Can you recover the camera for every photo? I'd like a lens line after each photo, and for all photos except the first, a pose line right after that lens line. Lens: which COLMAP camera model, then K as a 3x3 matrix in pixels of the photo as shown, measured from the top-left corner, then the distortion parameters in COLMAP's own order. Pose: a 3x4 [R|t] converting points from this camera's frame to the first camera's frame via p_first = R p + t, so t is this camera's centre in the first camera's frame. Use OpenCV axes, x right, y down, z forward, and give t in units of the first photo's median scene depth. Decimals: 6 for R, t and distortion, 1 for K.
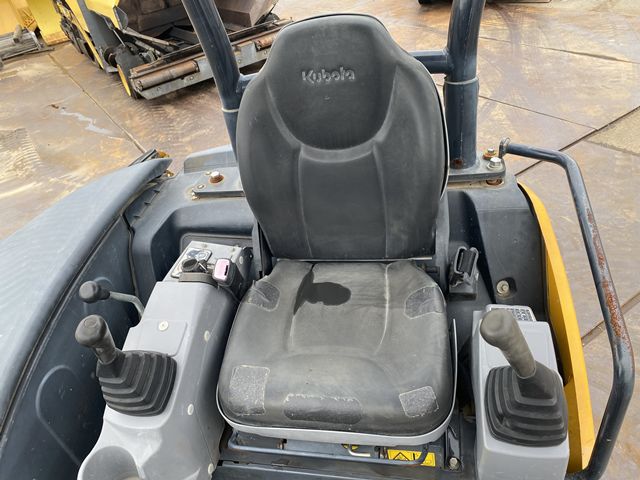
lens RADIAL K [[491.9, 0, 316.6], [0, 491.9, 238.6], [0, 0, 1]] dist [0.030954, -0.038380]
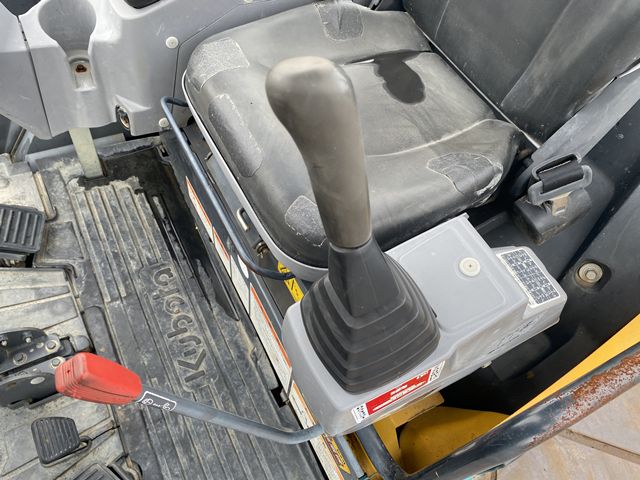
lens RADIAL K [[491.9, 0, 319.8], [0, 491.9, 242.3], [0, 0, 1]] dist [0.030954, -0.038380]
pose [[0.593955, 0.769691, -0.234078, 0.322033], [-0.649523, 0.630474, 0.424998, 0.032130], [0.474698, -0.100391, 0.874405, 0.306421]]
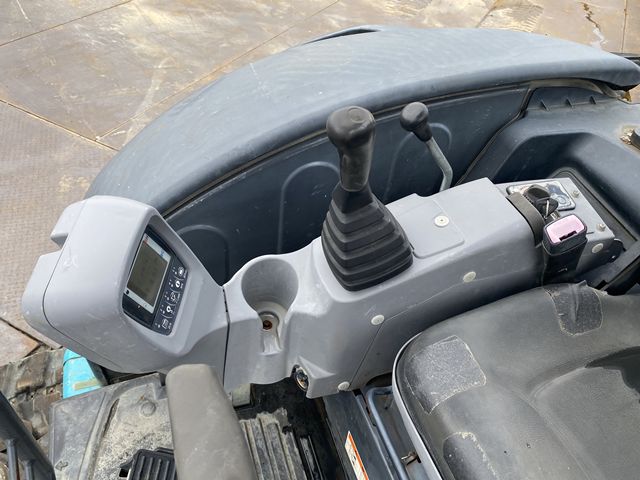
lens RADIAL K [[491.9, 0, 316.8], [0, 491.9, 244.8], [0, 0, 1]] dist [0.030954, -0.038380]
pose [[0.471936, 0.742280, -0.475707, -0.023643], [-0.655884, 0.656166, 0.373179, 0.045585], [0.589146, 0.135891, 0.796518, 0.294628]]
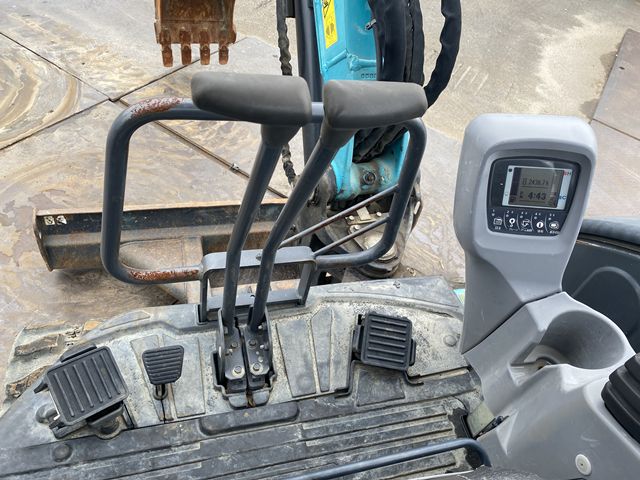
lens RADIAL K [[491.9, 0, 324.5], [0, 491.9, 228.3], [0, 0, 1]] dist [0.030954, -0.038380]
pose [[-0.906802, 0.290553, -0.305432, 0.089379], [-0.292009, 0.089624, 0.952207, -0.106832], [0.304041, 0.952652, 0.003572, 0.587902]]
